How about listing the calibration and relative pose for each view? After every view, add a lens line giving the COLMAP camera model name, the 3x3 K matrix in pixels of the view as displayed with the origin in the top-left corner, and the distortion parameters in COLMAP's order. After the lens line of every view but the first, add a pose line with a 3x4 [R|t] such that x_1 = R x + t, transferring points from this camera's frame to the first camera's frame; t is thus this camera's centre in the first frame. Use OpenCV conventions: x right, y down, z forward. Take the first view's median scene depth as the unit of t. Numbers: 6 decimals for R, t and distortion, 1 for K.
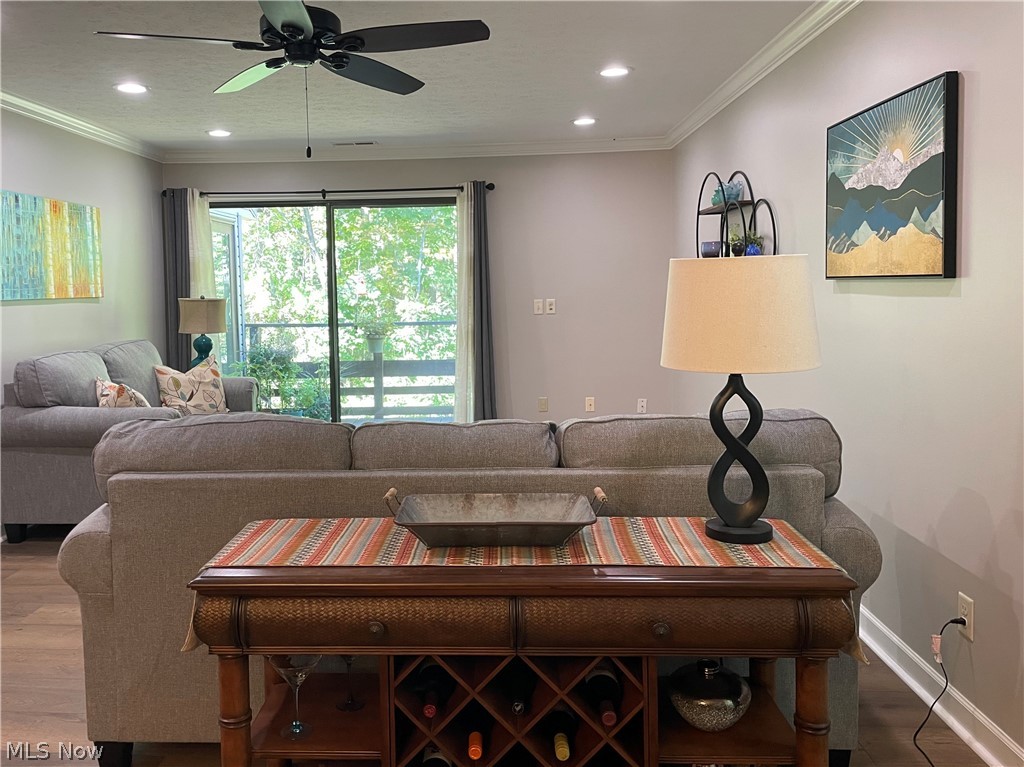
lens RADIAL K [[843.3, 0, 456.4], [0, 843.3, 335.9], [0, 0, 1]] dist [0.100599, -0.176127]
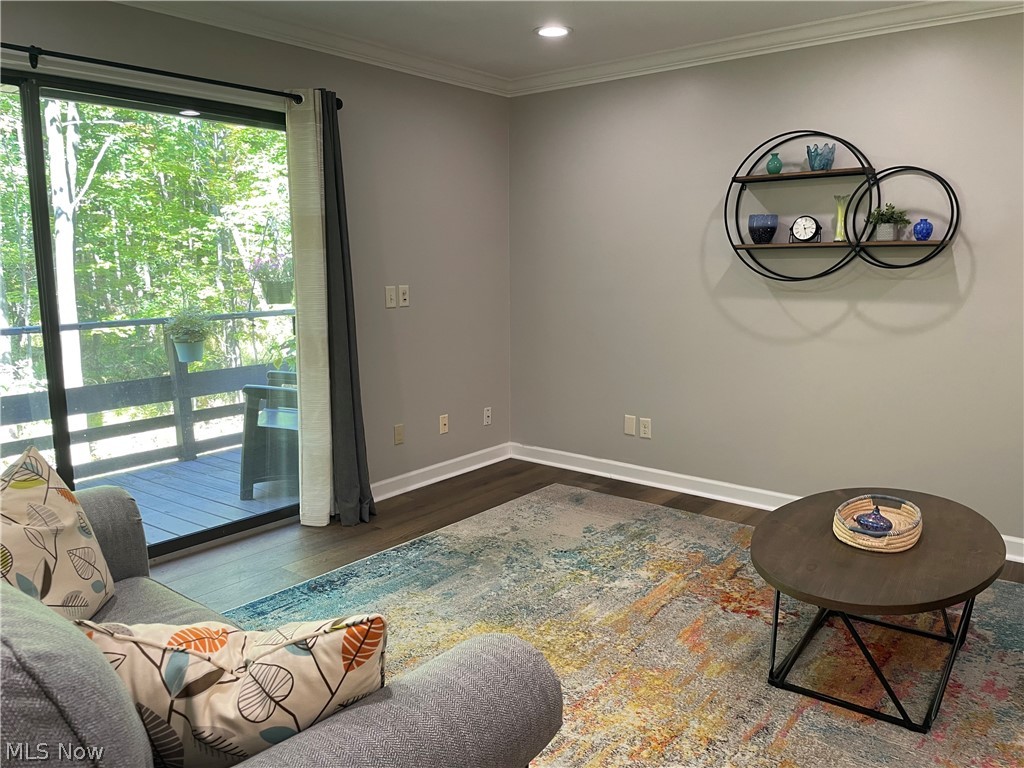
lens RADIAL K [[781.1, 0, 512.0], [0, 781.1, 384.0], [0, 0, 1]] dist [0.093037, -0.128910]
pose [[0.582523, -0.111122, 0.805183, -0.528653], [0.043986, 0.993469, 0.105284, -0.038359], [-0.811623, -0.025913, 0.583606, 0.773791]]
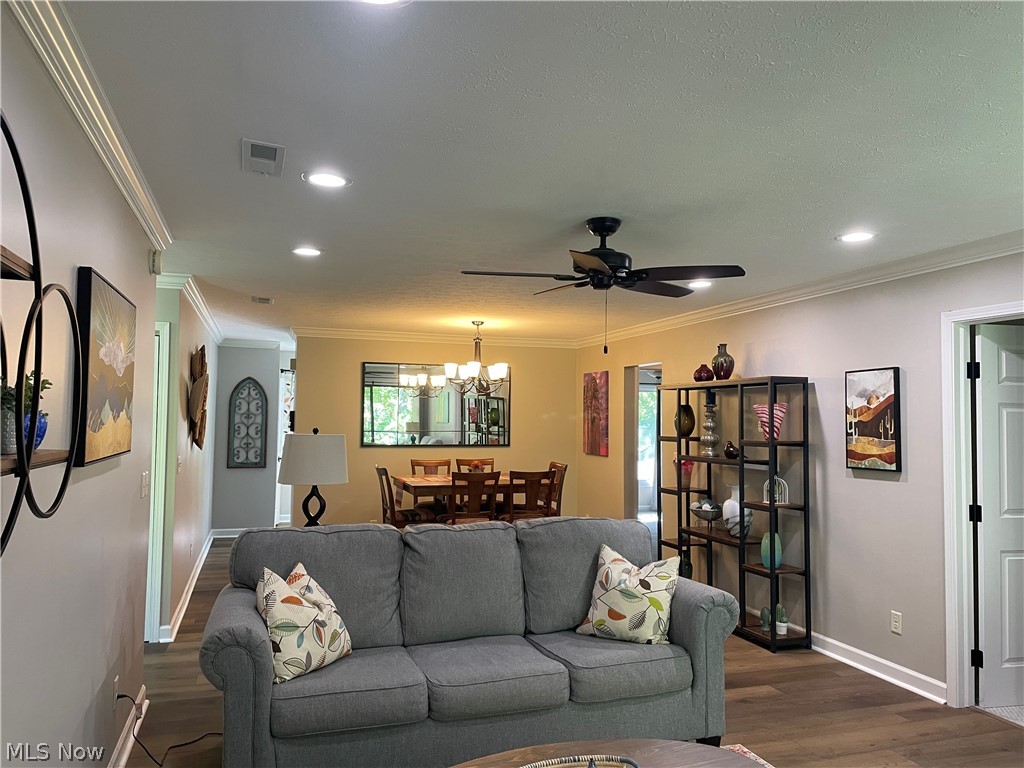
lens RADIAL K [[757.1, 0, 523.0], [0, 757.1, 388.0], [0, 0, 1]] dist [0.090761, -0.114725]
pose [[-0.927533, -0.009528, -0.373621, 0.237757], [-0.019975, 0.999510, 0.024100, -0.116651], [0.373208, 0.029817, -0.927268, 1.292249]]
